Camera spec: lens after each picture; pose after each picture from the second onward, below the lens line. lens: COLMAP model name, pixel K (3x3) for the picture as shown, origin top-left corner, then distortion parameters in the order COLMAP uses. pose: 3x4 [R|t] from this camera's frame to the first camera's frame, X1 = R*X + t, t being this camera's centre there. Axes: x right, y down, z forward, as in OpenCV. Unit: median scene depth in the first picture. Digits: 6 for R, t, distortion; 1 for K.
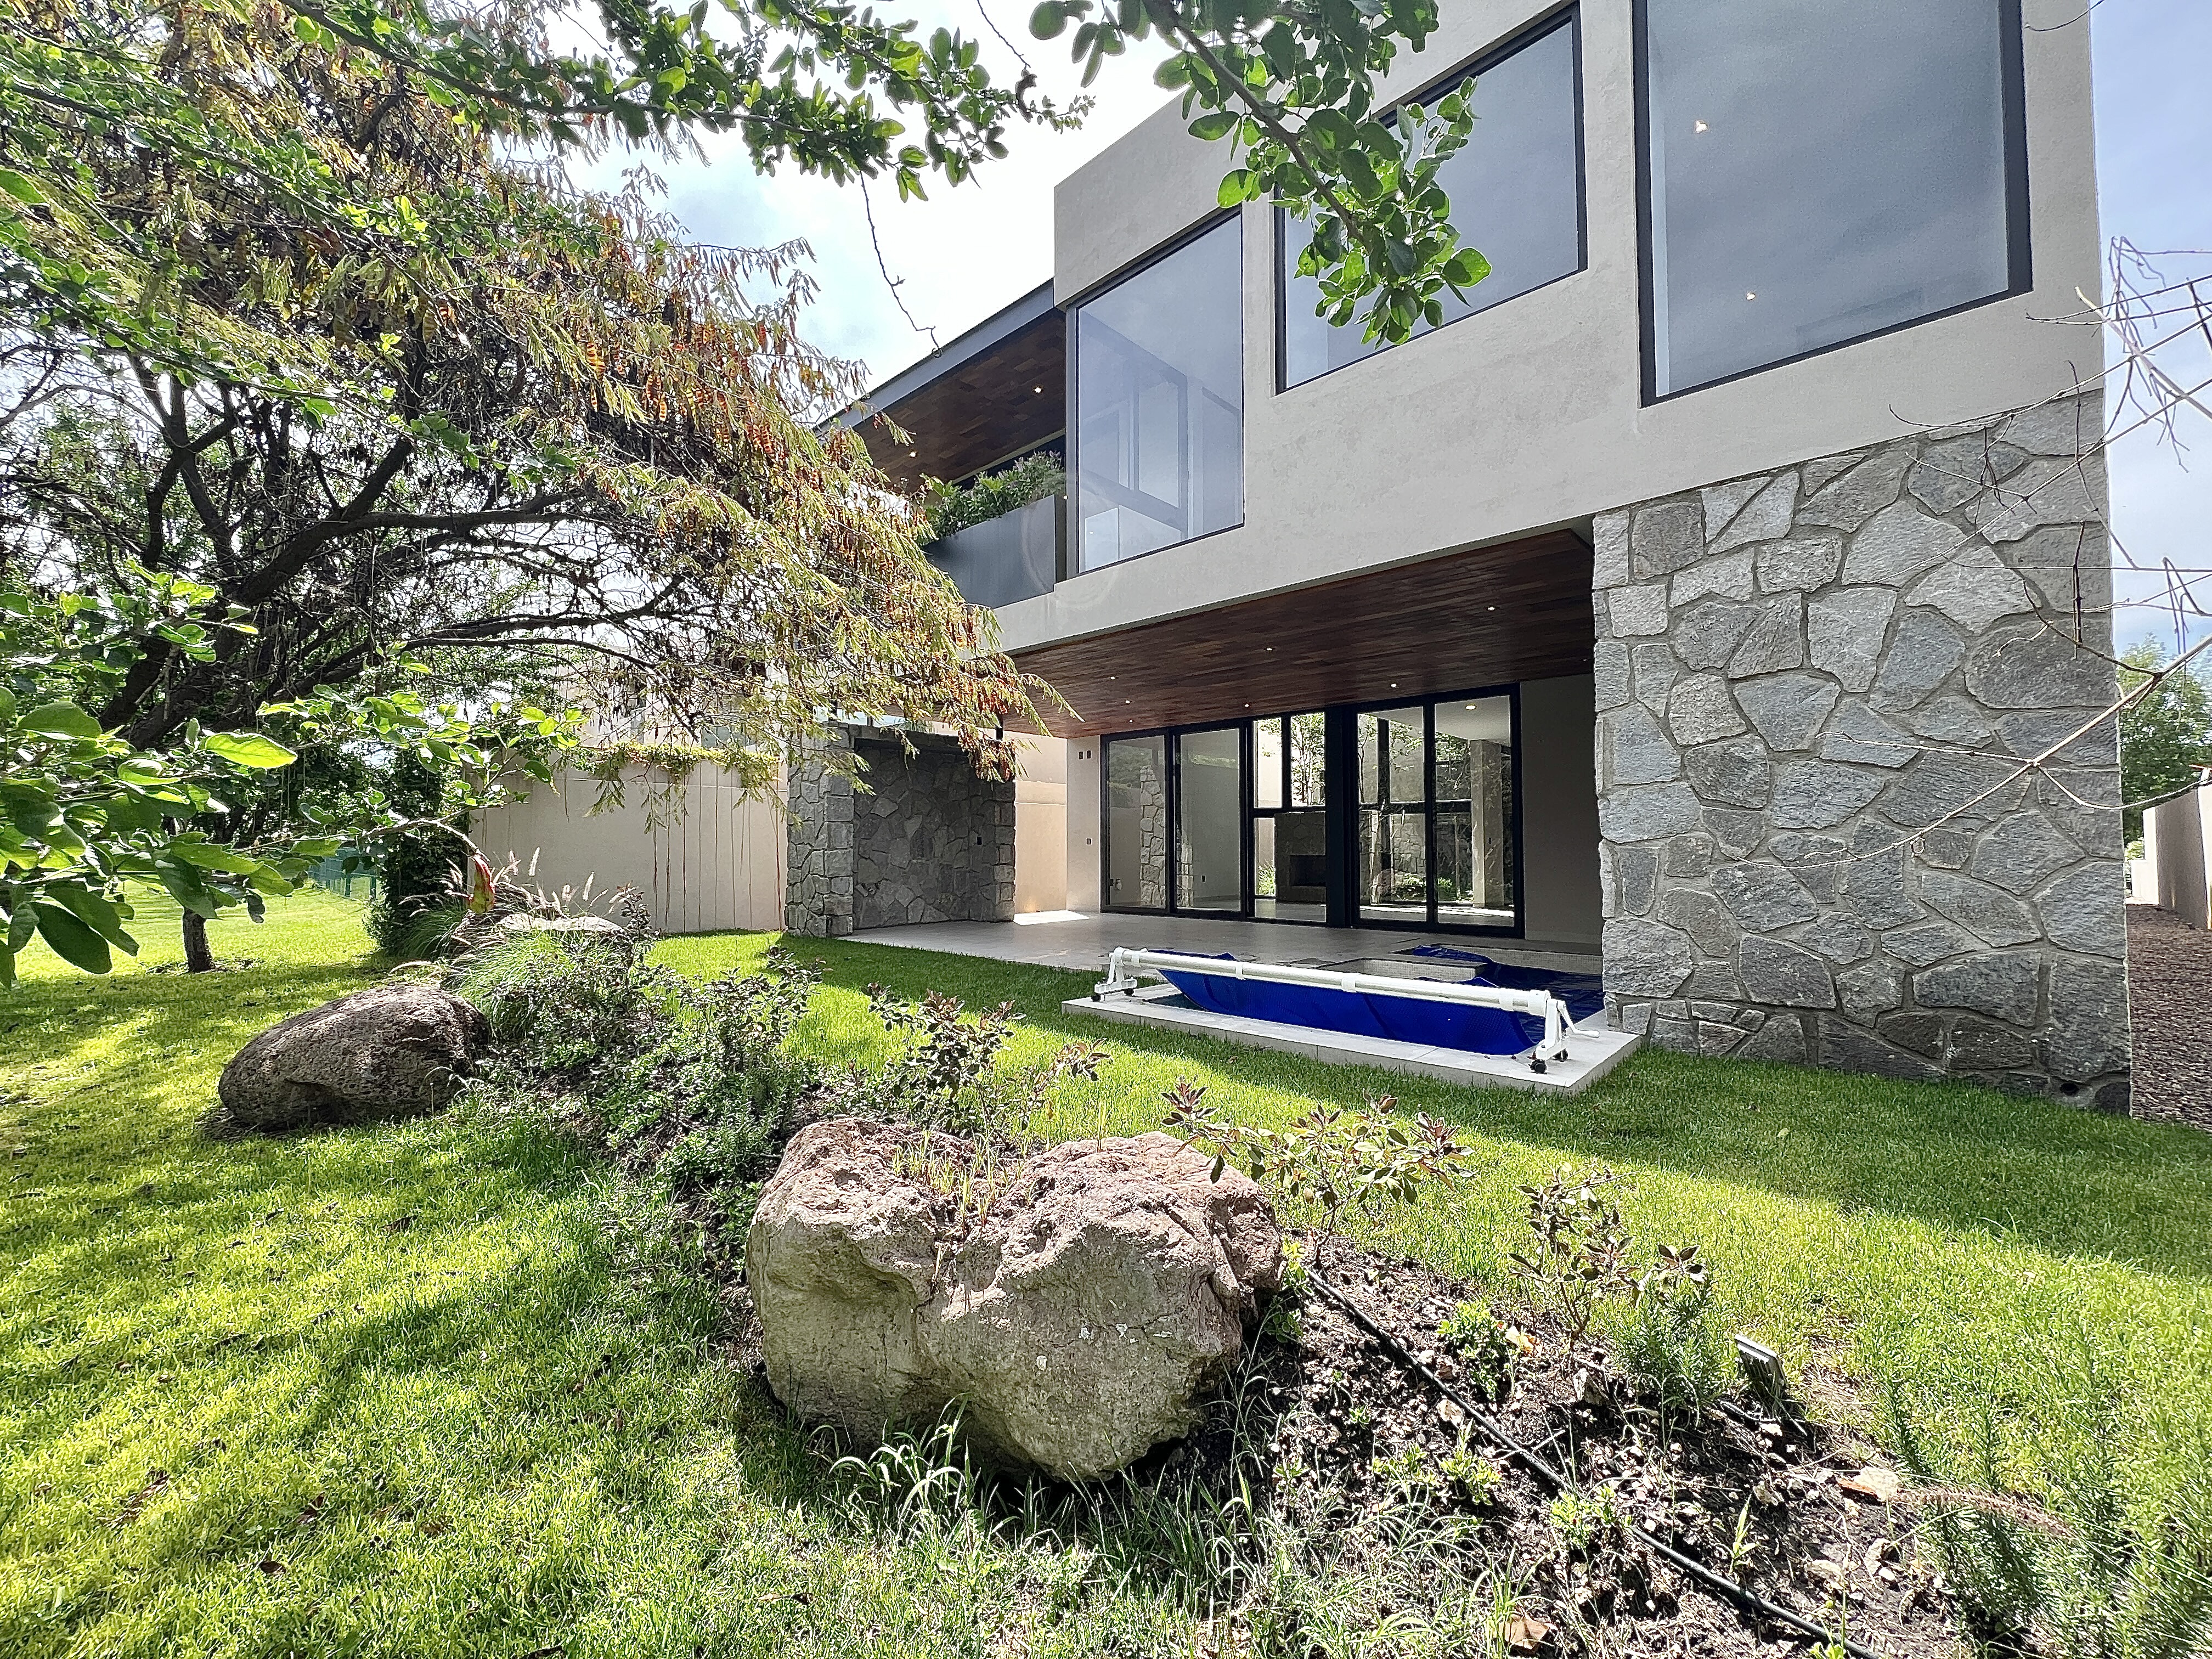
lens RADIAL K [[893.3, 0, 1101.9], [0, 893.3, 824.4], [0, 0, 1]] dist [0.001613, -0.000089]
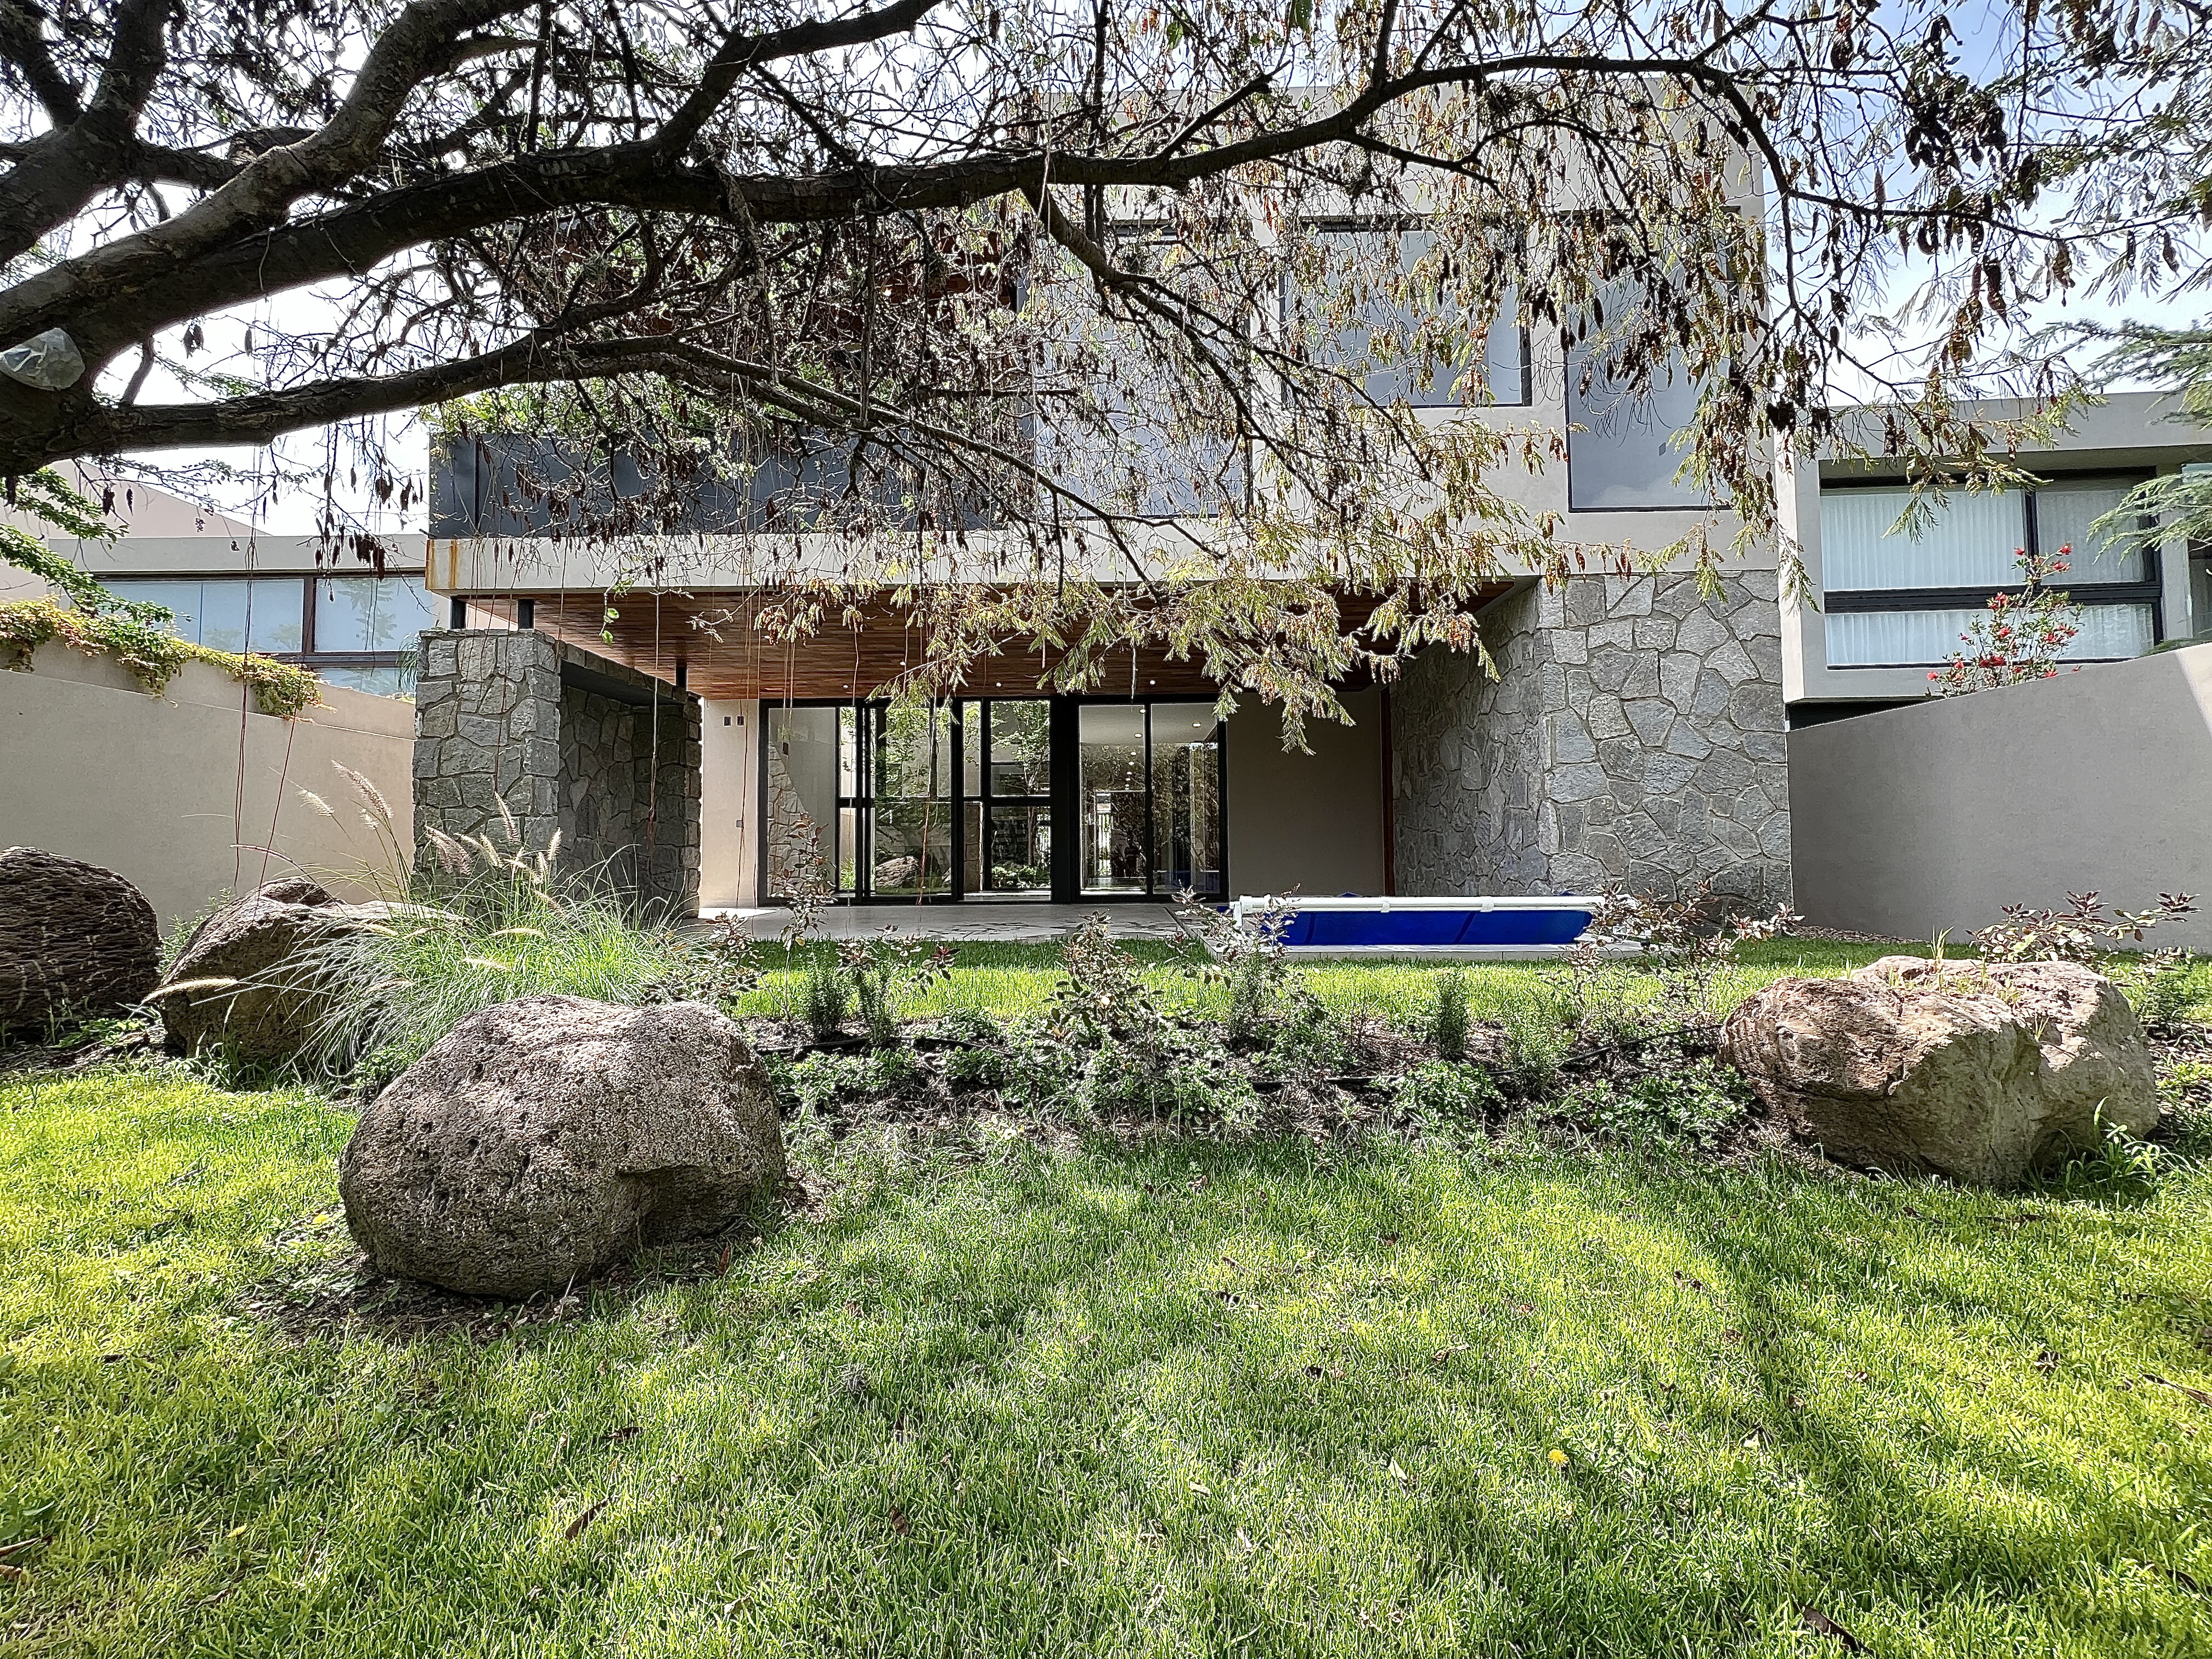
lens RADIAL K [[893.3, 0, 1105.6], [0, 893.3, 826.8], [0, 0, 1]] dist [0.001613, -0.000089]
pose [[0.740498, 0.016457, 0.671857, -1.091617], [-0.010997, 0.999863, -0.012371, 0.097908], [-0.671969, 0.001772, 0.740578, 0.470876]]
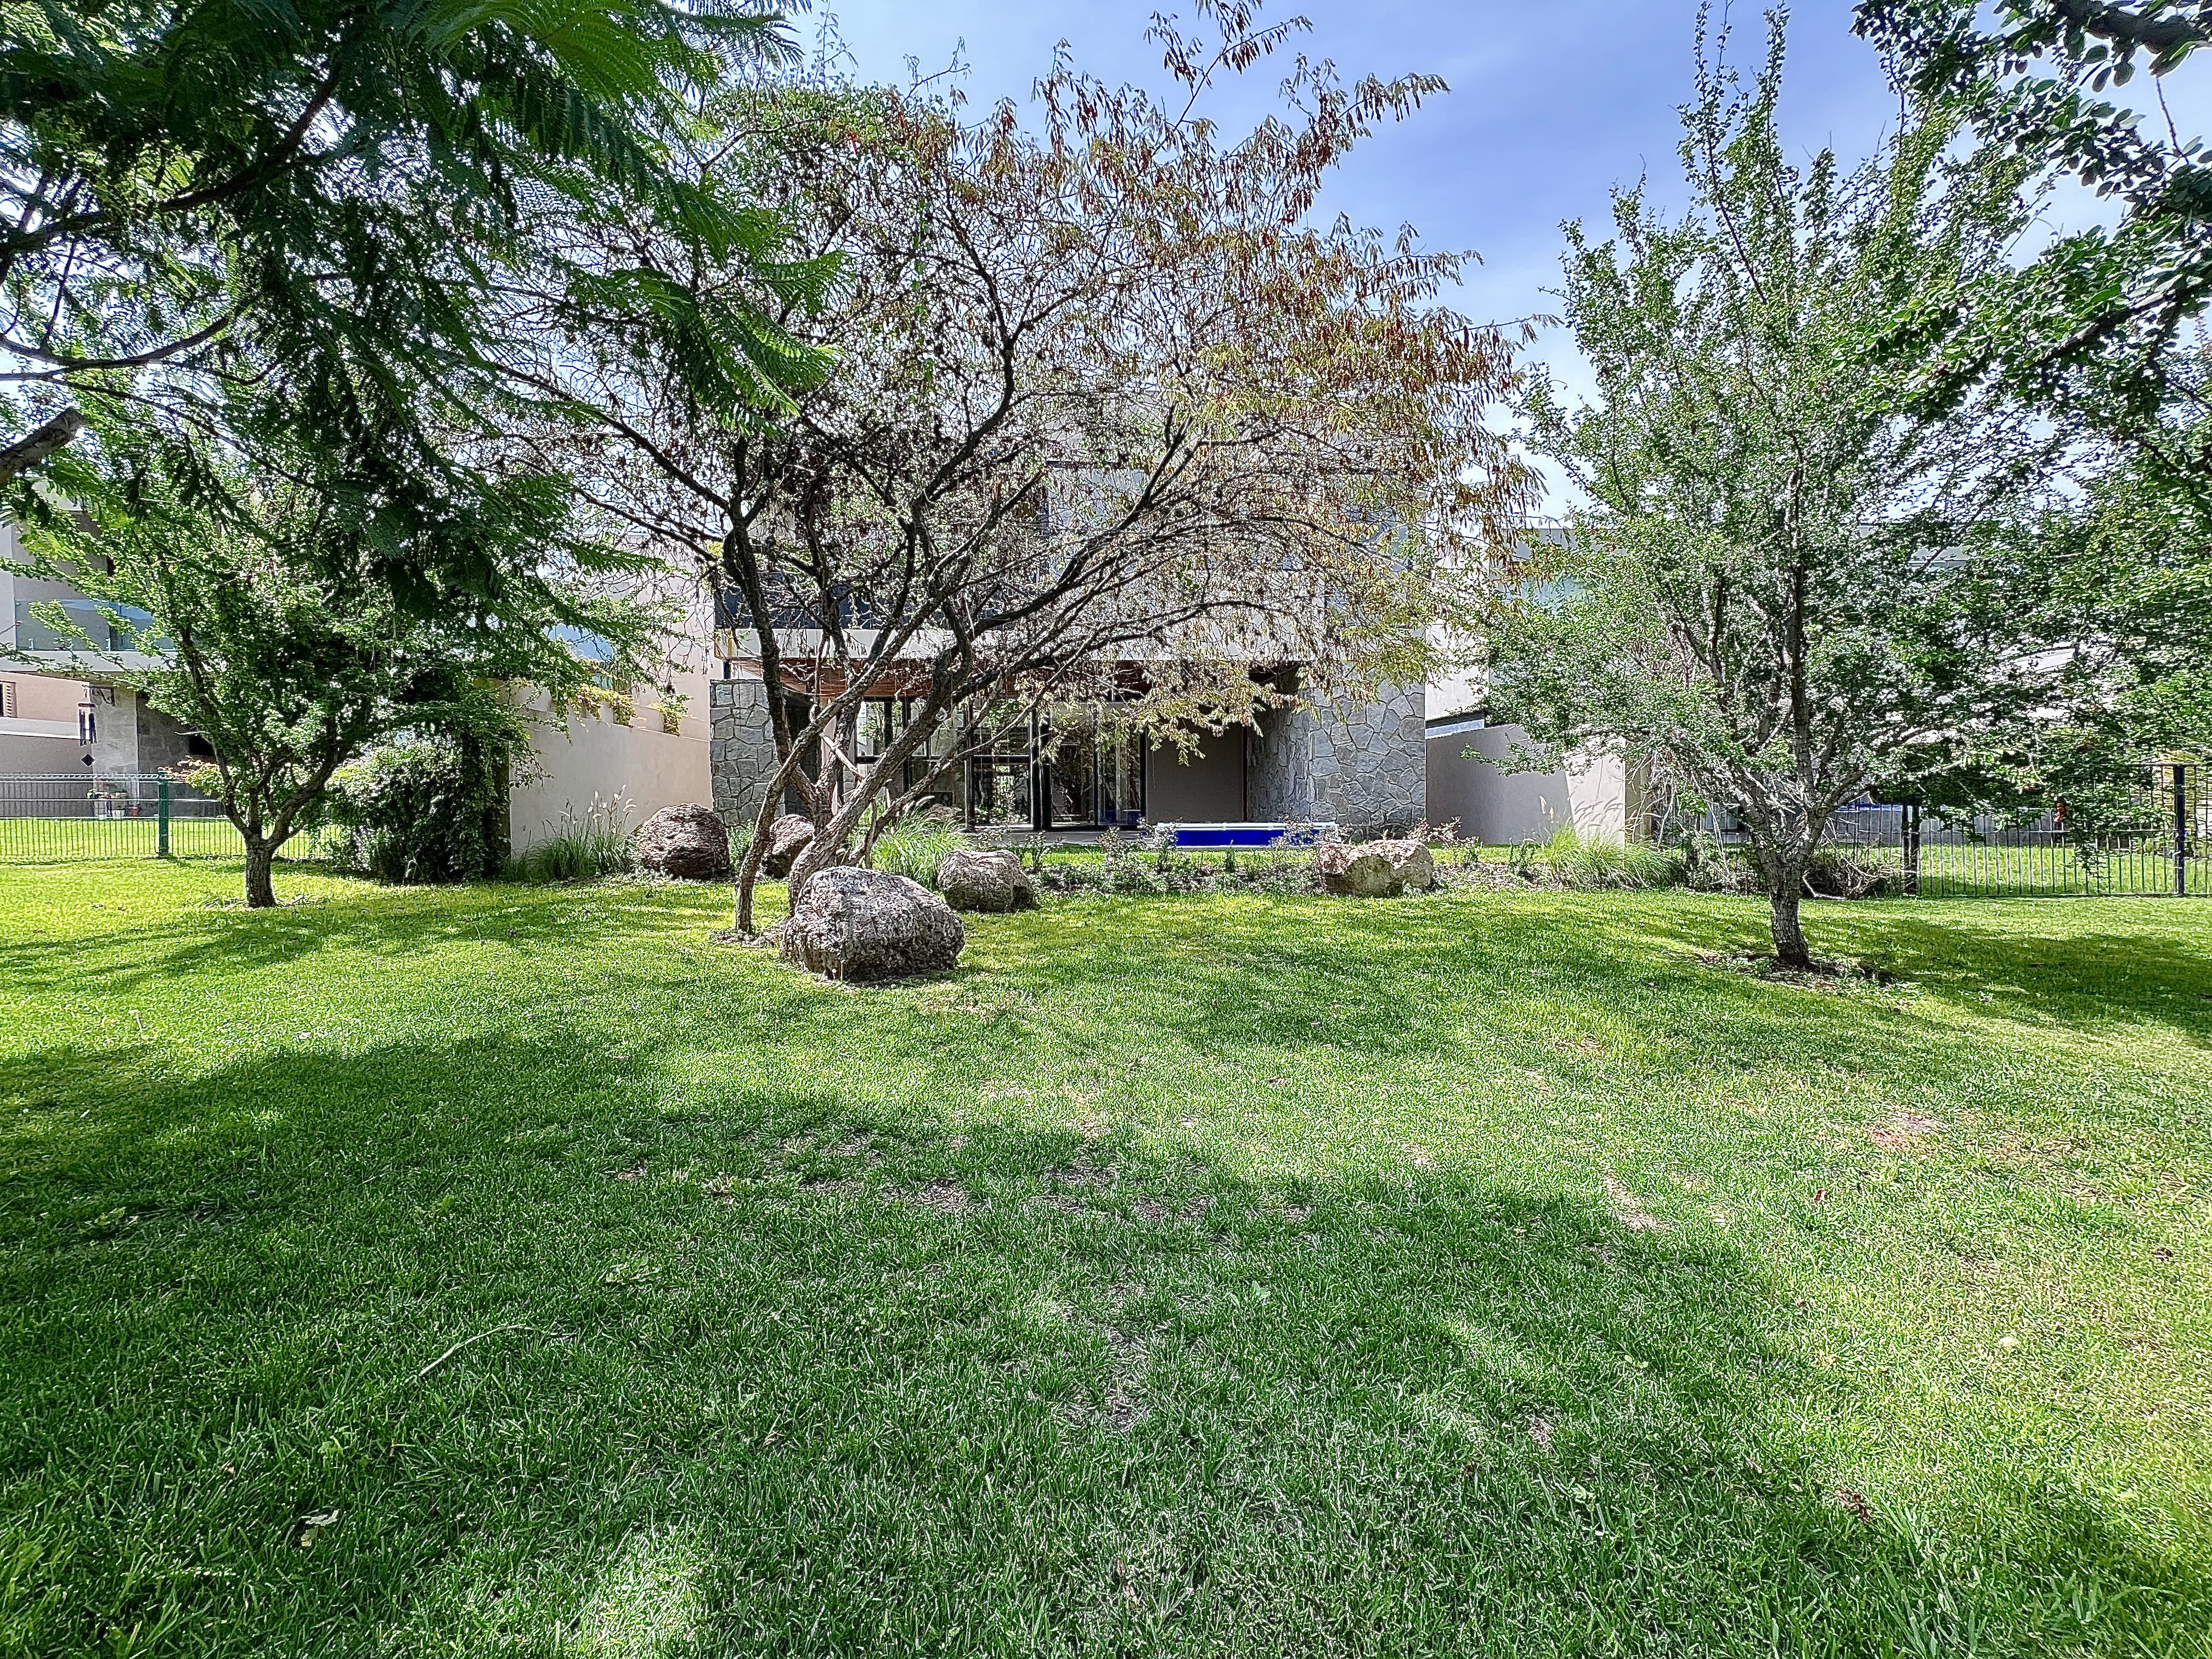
lens RADIAL K [[893.3, 0, 1104.2], [0, 893.3, 830.5], [0, 0, 1]] dist [0.001613, -0.000089]
pose [[0.665996, -0.038014, 0.744986, -2.372273], [-0.010780, 0.998106, 0.060567, 0.030179], [-0.745877, -0.048369, 0.664325, -0.511404]]
